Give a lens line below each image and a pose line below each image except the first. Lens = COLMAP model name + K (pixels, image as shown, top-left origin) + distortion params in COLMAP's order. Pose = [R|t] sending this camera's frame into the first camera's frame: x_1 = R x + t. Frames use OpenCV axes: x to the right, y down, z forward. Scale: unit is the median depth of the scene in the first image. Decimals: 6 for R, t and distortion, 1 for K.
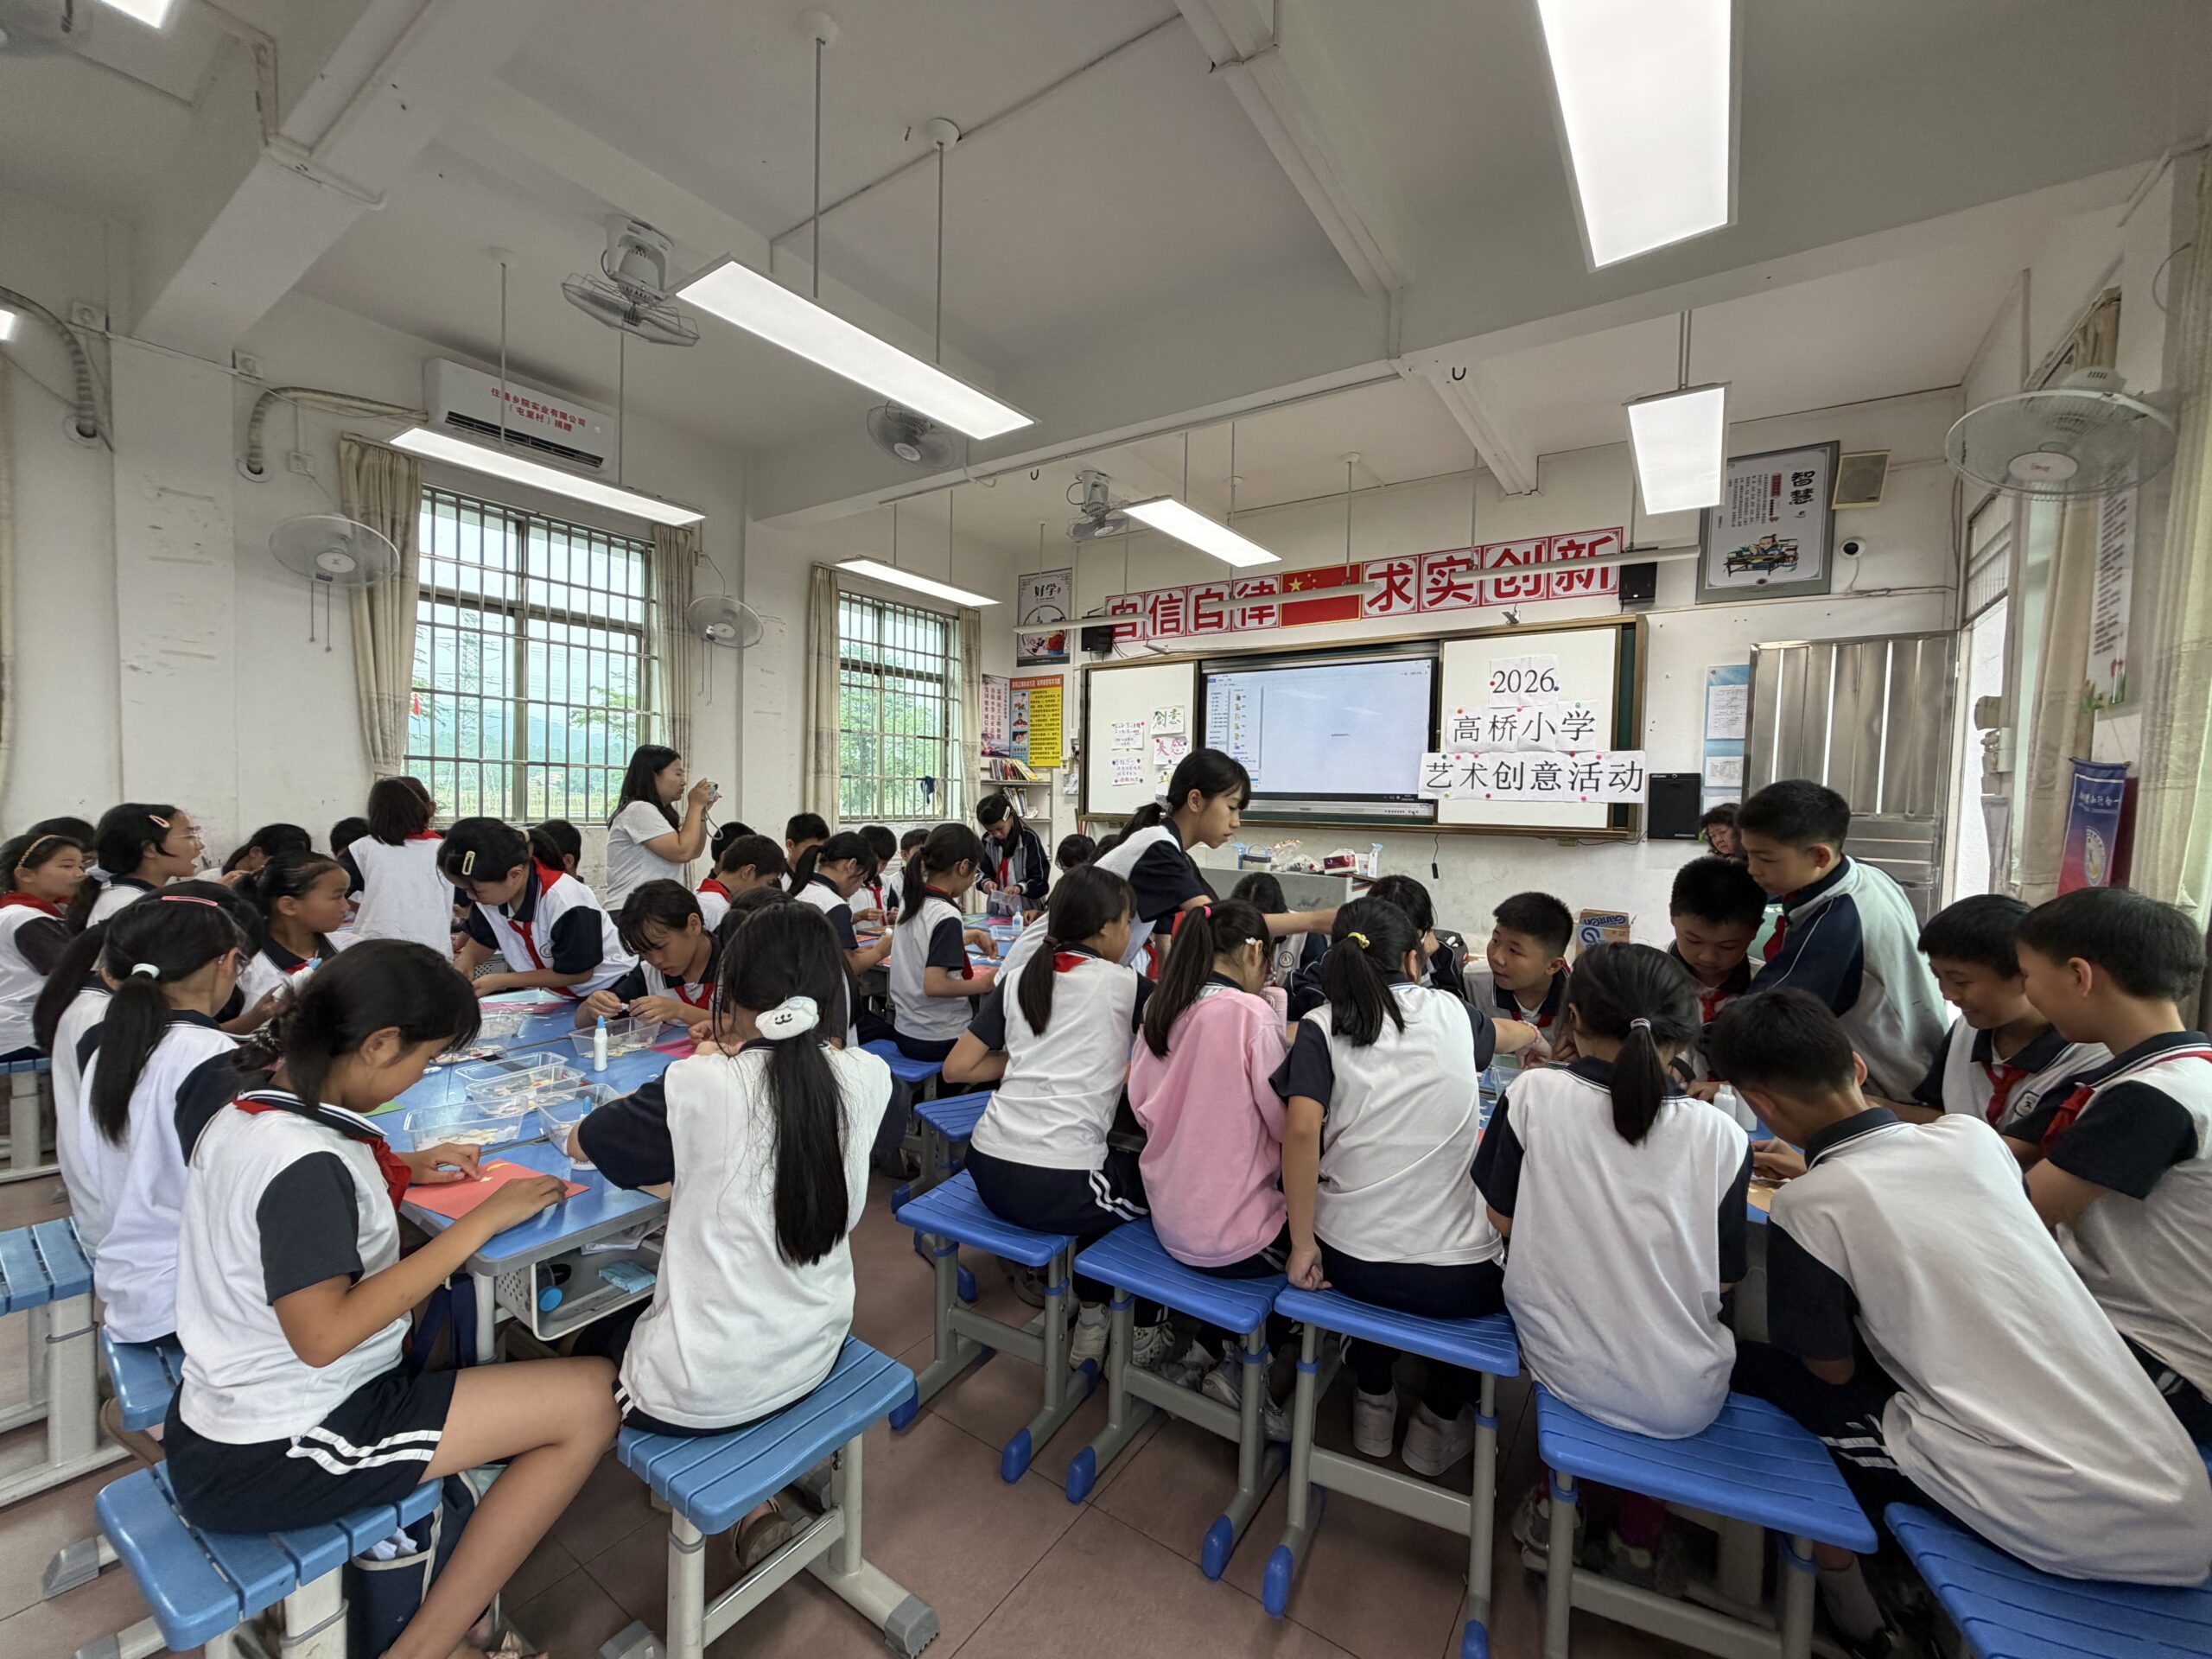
lens RADIAL K [[884.1, 0, 1106.8], [0, 884.1, 819.6], [0, 0, 1]] dist [0.008858, 0.000222]
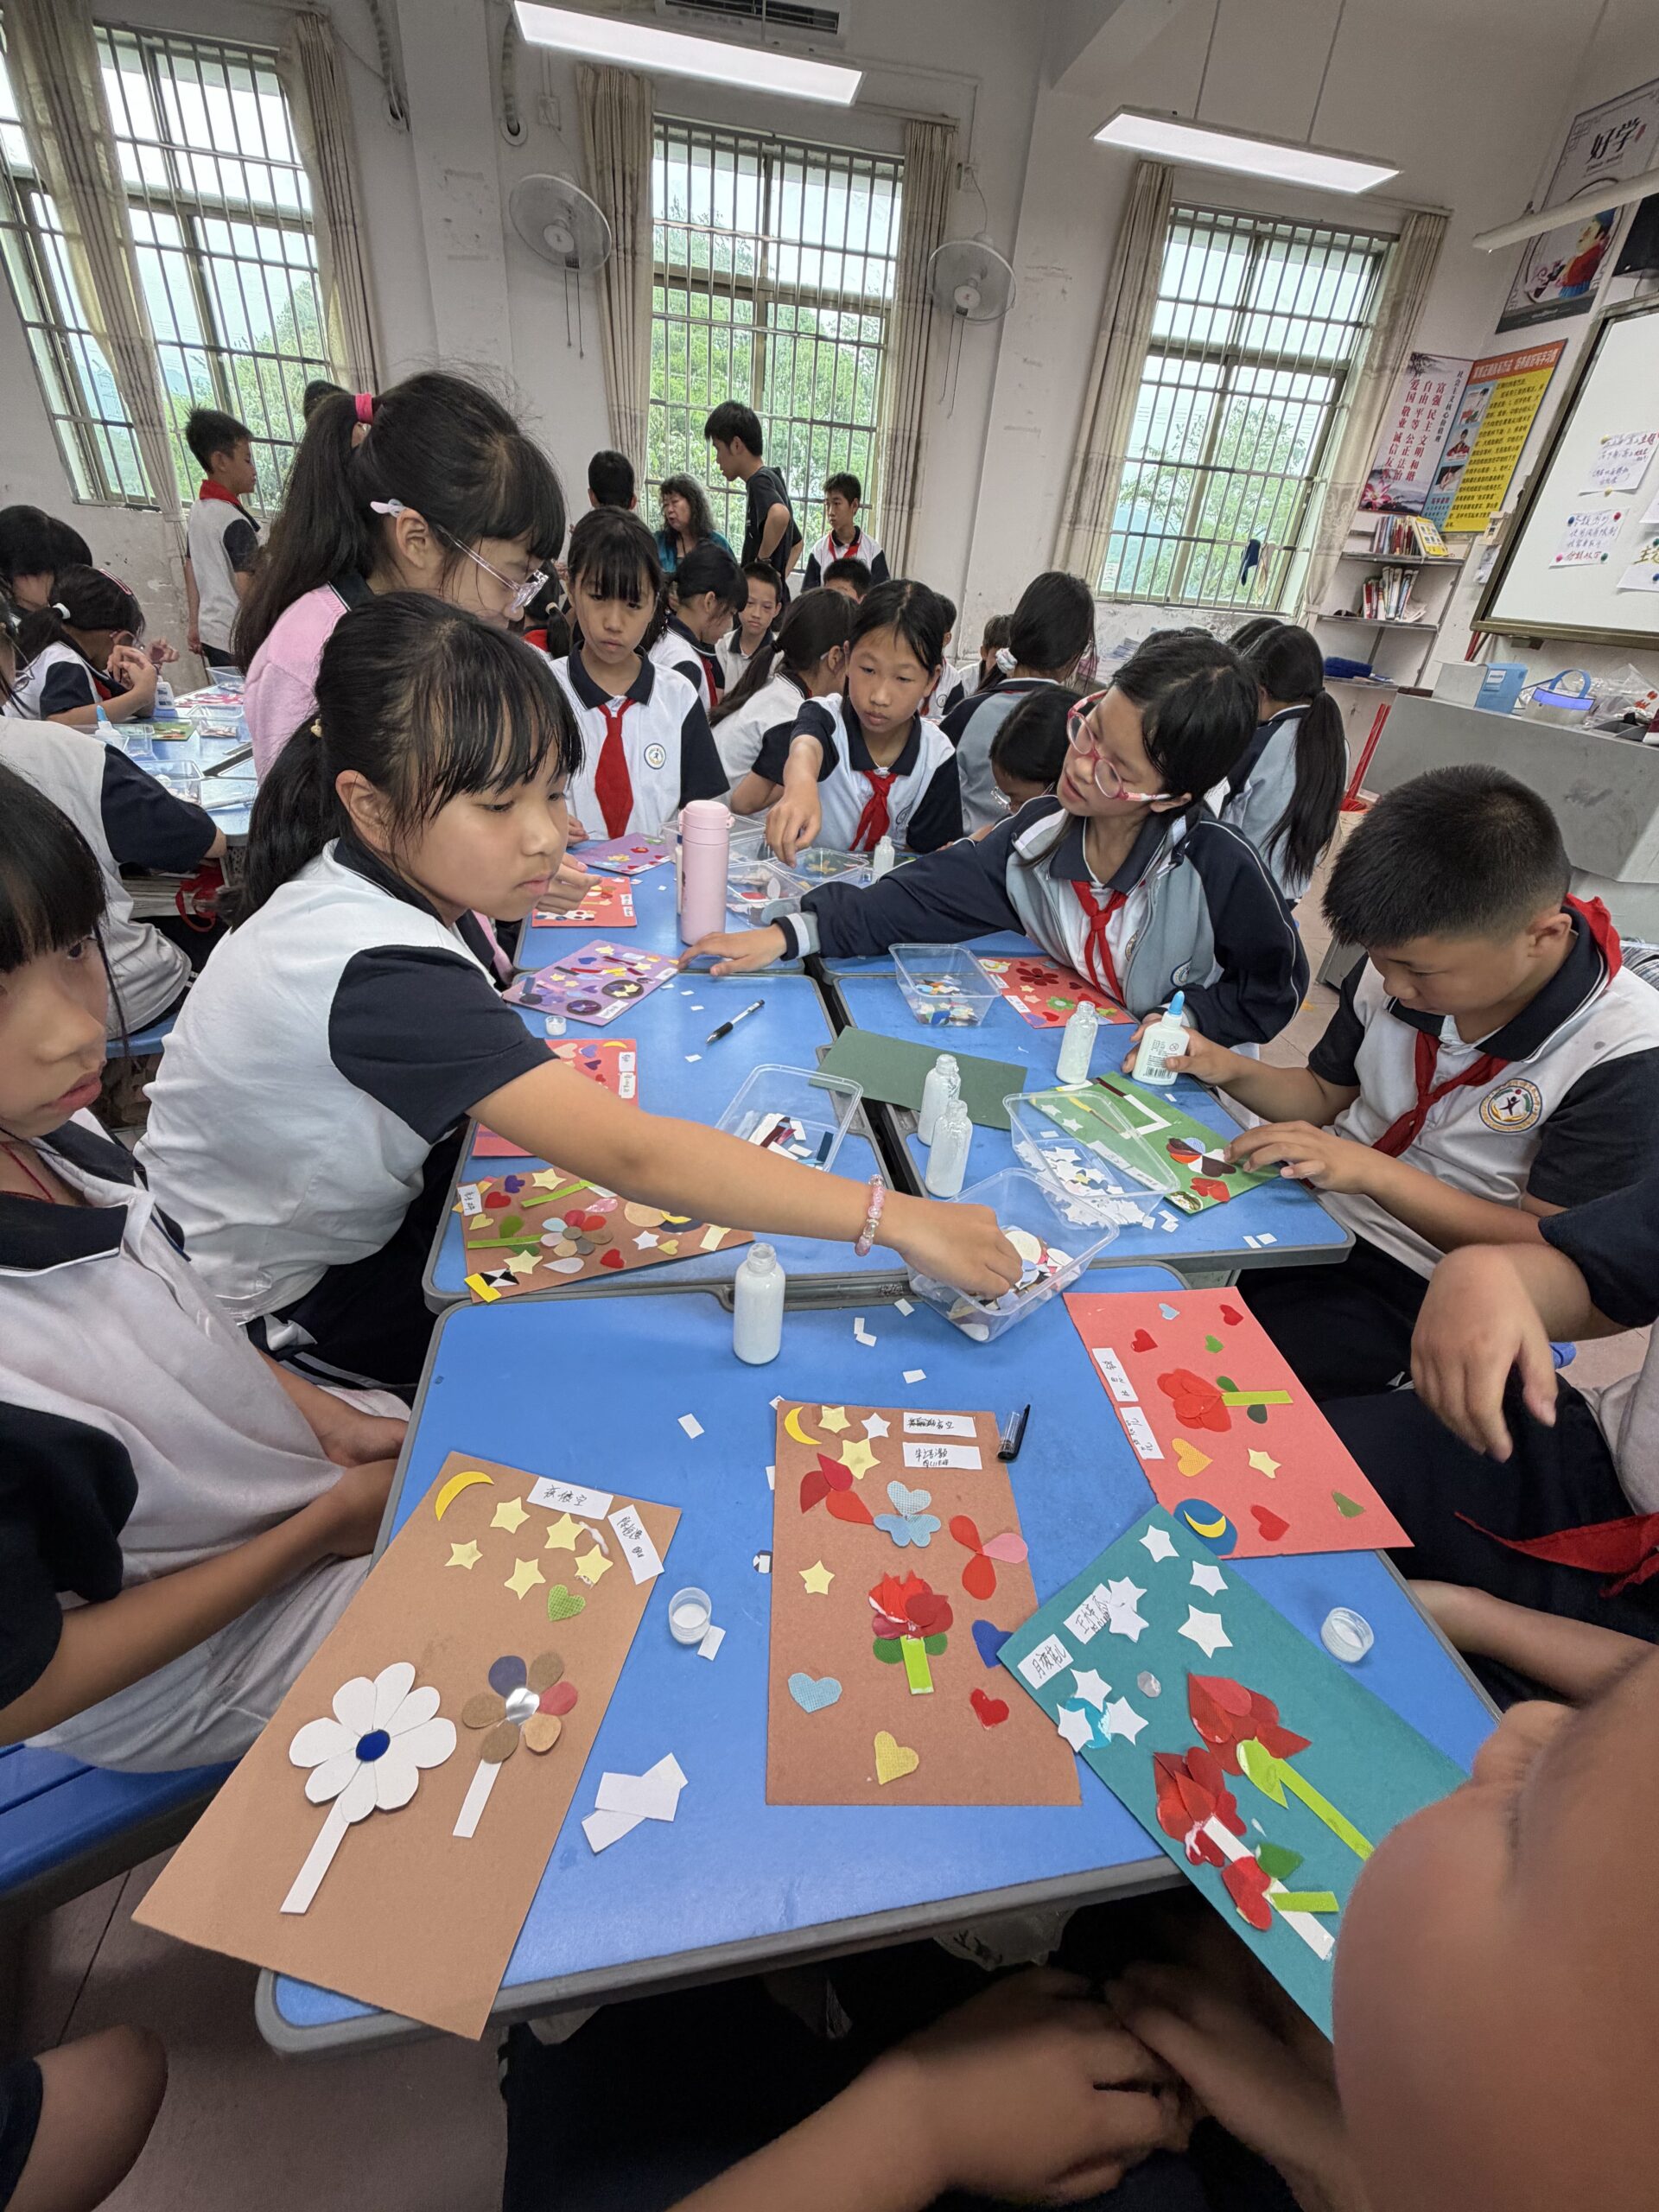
lens RADIAL K [[884.1, 0, 812.5], [0, 884.1, 1059.3], [0, 0, 1]] dist [0.008858, 0.000222]
pose [[0.679022, 0.404314, -0.612747, 0.213654], [-0.087994, 0.873479, 0.478844, 0.006294], [0.728825, -0.271227, 0.628689, 0.230909]]
